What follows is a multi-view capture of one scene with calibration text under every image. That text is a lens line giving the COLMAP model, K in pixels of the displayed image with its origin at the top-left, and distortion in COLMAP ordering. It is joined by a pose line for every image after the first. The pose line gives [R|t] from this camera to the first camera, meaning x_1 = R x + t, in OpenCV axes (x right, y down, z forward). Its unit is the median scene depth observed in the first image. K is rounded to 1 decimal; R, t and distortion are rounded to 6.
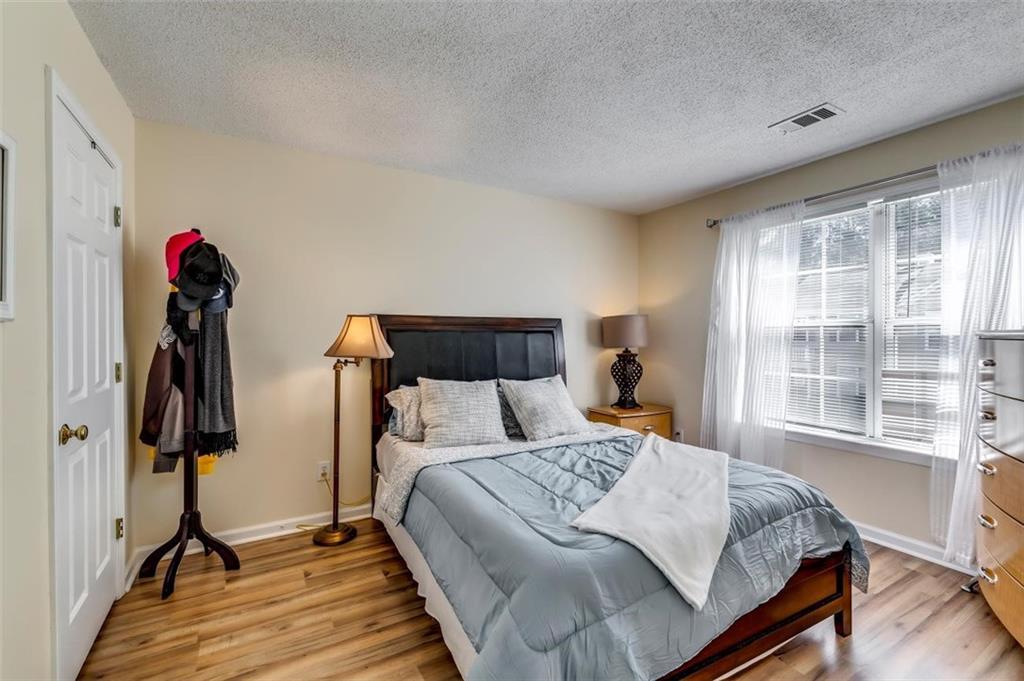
lens RADIAL K [[437.6, 0, 511.8], [0, 437.6, 336.6], [0, 0, 1]] dist [0.004324, -0.000884]
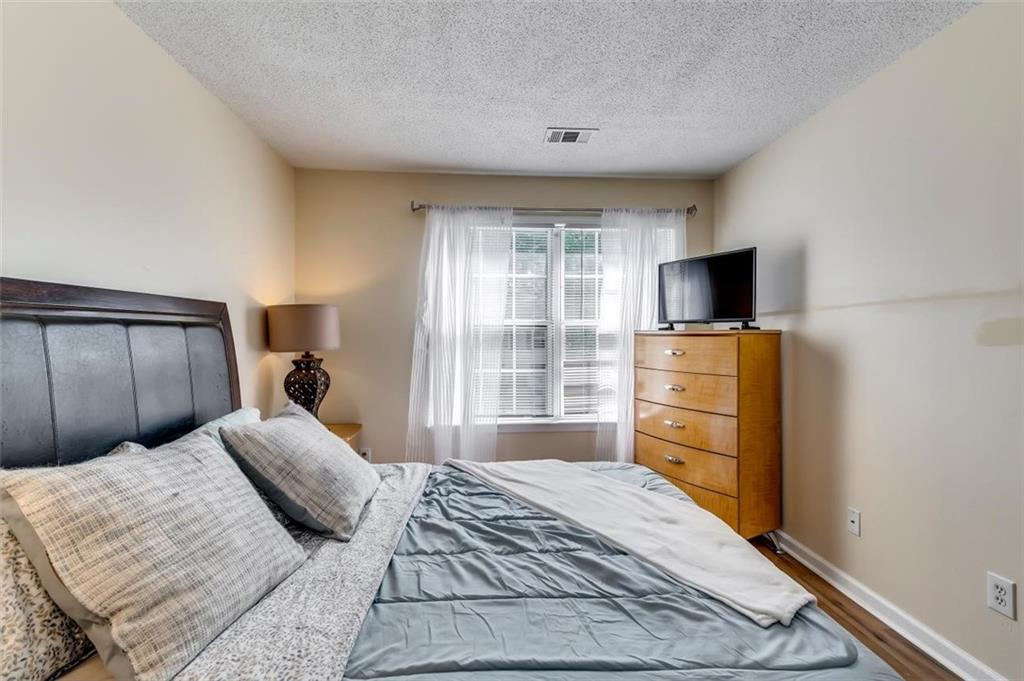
lens RADIAL K [[437.6, 0, 511.8], [0, 437.6, 336.6], [0, 0, 1]] dist [0.004324, -0.000884]
pose [[0.436827, -0.002208, 0.899543, -0.336152], [0.001177, 0.999998, 0.001883, 0.002853], [-0.899545, 0.000236, 0.436829, 0.582982]]
